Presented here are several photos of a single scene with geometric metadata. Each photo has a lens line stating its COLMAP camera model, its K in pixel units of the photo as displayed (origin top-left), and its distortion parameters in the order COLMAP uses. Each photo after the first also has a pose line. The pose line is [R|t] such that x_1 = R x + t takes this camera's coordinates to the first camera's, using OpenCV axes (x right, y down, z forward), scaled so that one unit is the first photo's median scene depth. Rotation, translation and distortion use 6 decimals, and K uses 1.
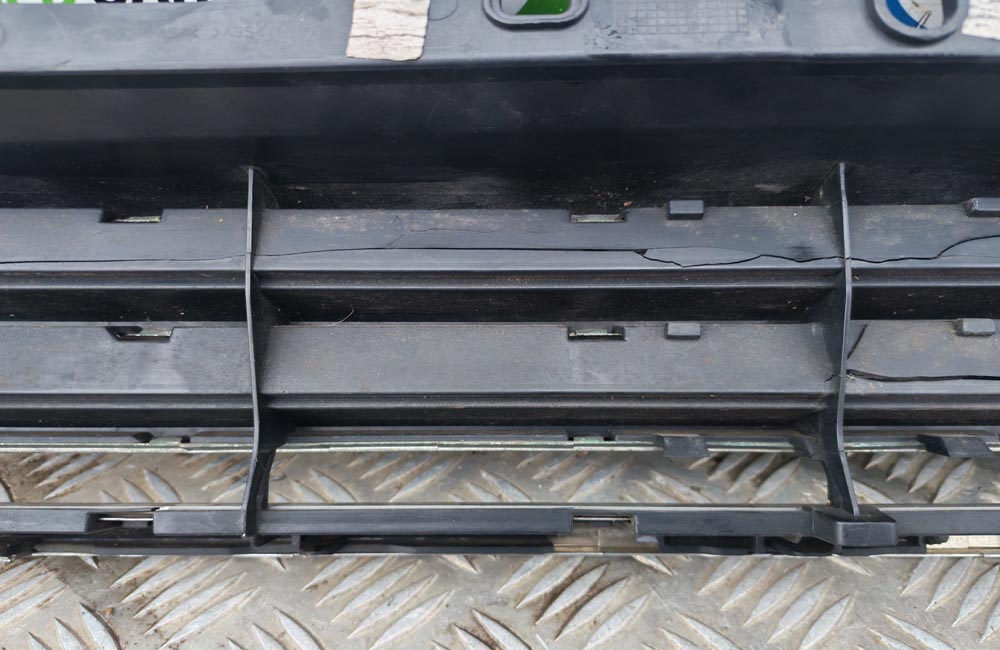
lens RADIAL K [[636.3, 0, 504.5], [0, 636.3, 310.9], [0, 0, 1]] dist [0.058368, -0.055257]
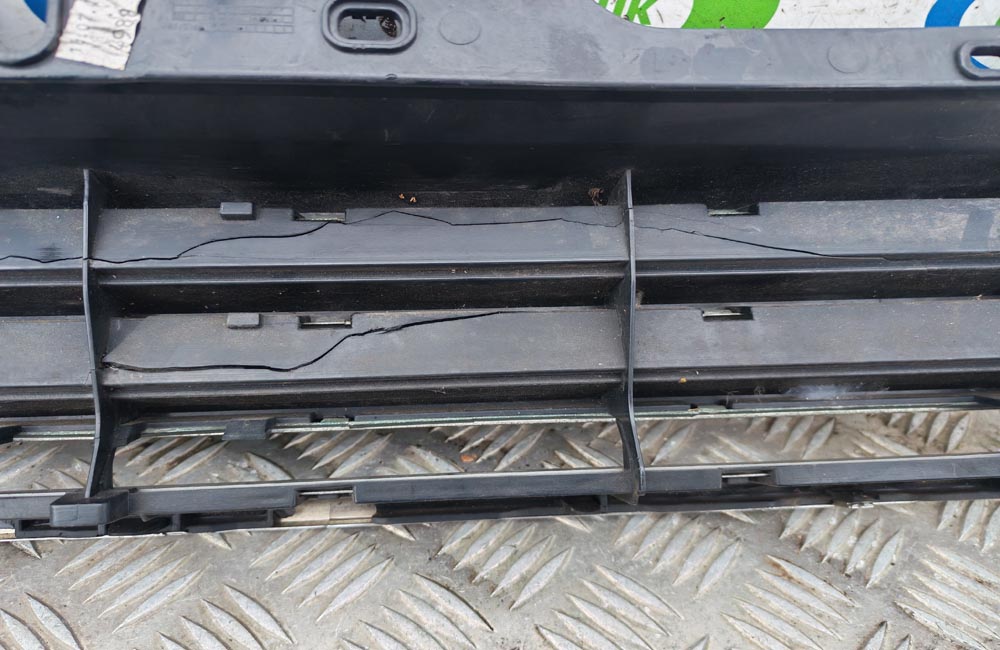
lens RADIAL K [[577.2, 0, 454.1], [0, 577.2, 276.8], [0, 0, 1]] dist [-0.018223, -0.001922]
pose [[0.995673, -0.011817, 0.092167, 0.561352], [0.015558, 0.999080, -0.039972, -0.002068], [-0.091610, 0.041233, 0.994941, -0.007302]]
